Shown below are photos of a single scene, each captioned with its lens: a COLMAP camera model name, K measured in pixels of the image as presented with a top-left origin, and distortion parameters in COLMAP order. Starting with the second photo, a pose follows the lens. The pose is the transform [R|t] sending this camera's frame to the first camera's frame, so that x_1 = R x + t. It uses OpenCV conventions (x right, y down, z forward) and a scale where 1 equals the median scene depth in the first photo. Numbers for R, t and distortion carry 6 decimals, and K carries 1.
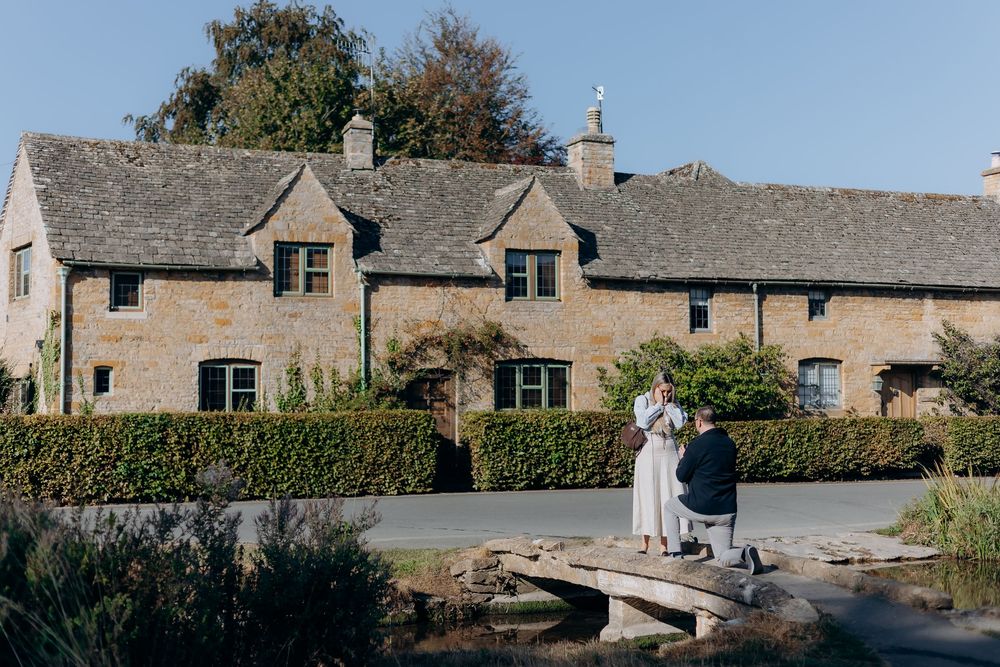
lens RADIAL K [[1429.7, 0, 500.0], [0, 1429.7, 333.5], [0, 0, 1]] dist [0.003565, 0.089763]
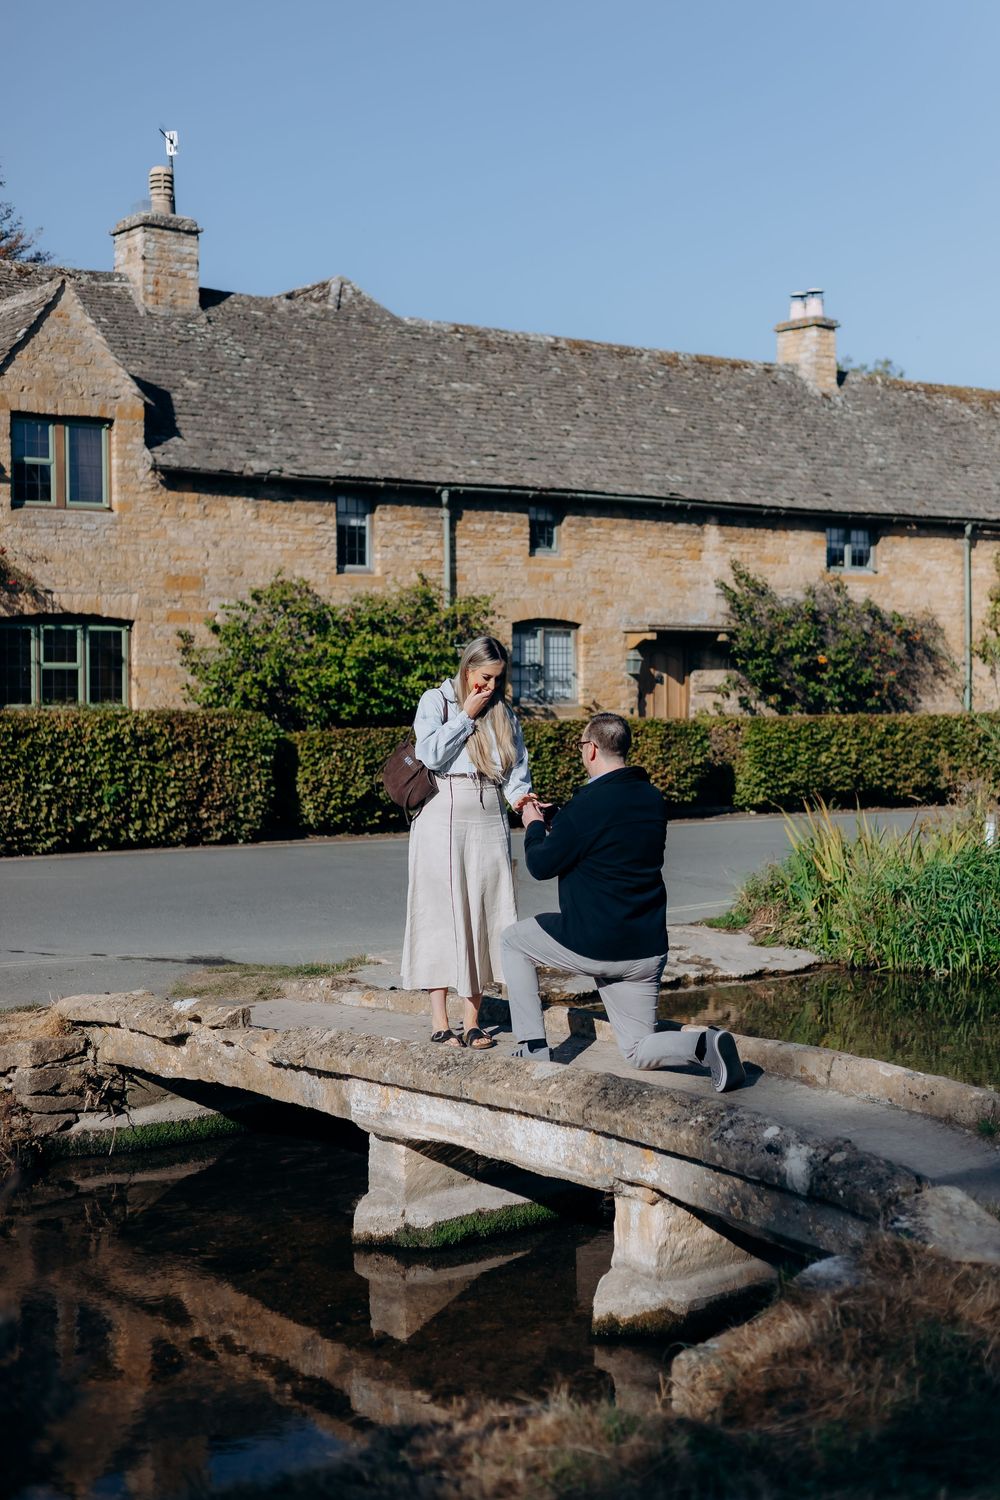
lens RADIAL K [[2121.9, 0, 528.7], [0, 2121.9, 752.8], [0, 0, 1]] dist [0.007078, 0.084269]
pose [[0.962374, -0.005563, 0.271671, -0.025783], [-0.016070, 0.996875, 0.077341, 0.004509], [-0.271253, -0.078797, 0.959277, 0.154866]]
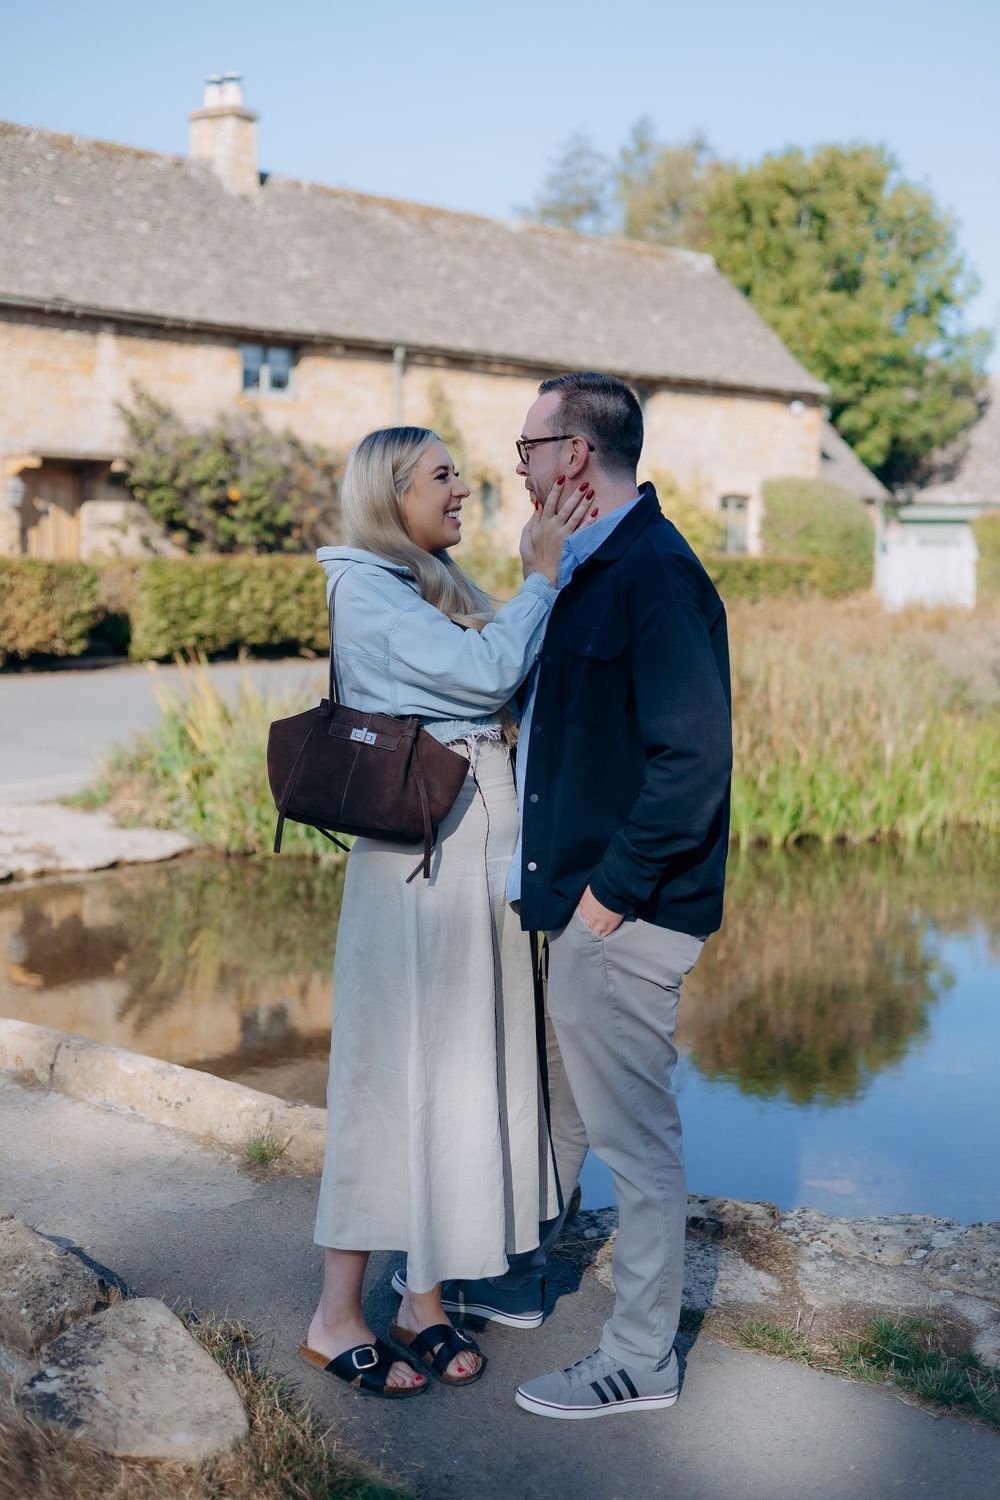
lens RADIAL K [[2177.2, 0, 524.3], [0, 2177.2, 772.4], [0, 0, 1]] dist [-0.001965, 0.056476]
pose [[0.866659, -0.033753, 0.497758, 0.026276], [-0.047084, 0.987722, 0.148956, 0.009404], [-0.496674, -0.152530, 0.854429, 0.220875]]
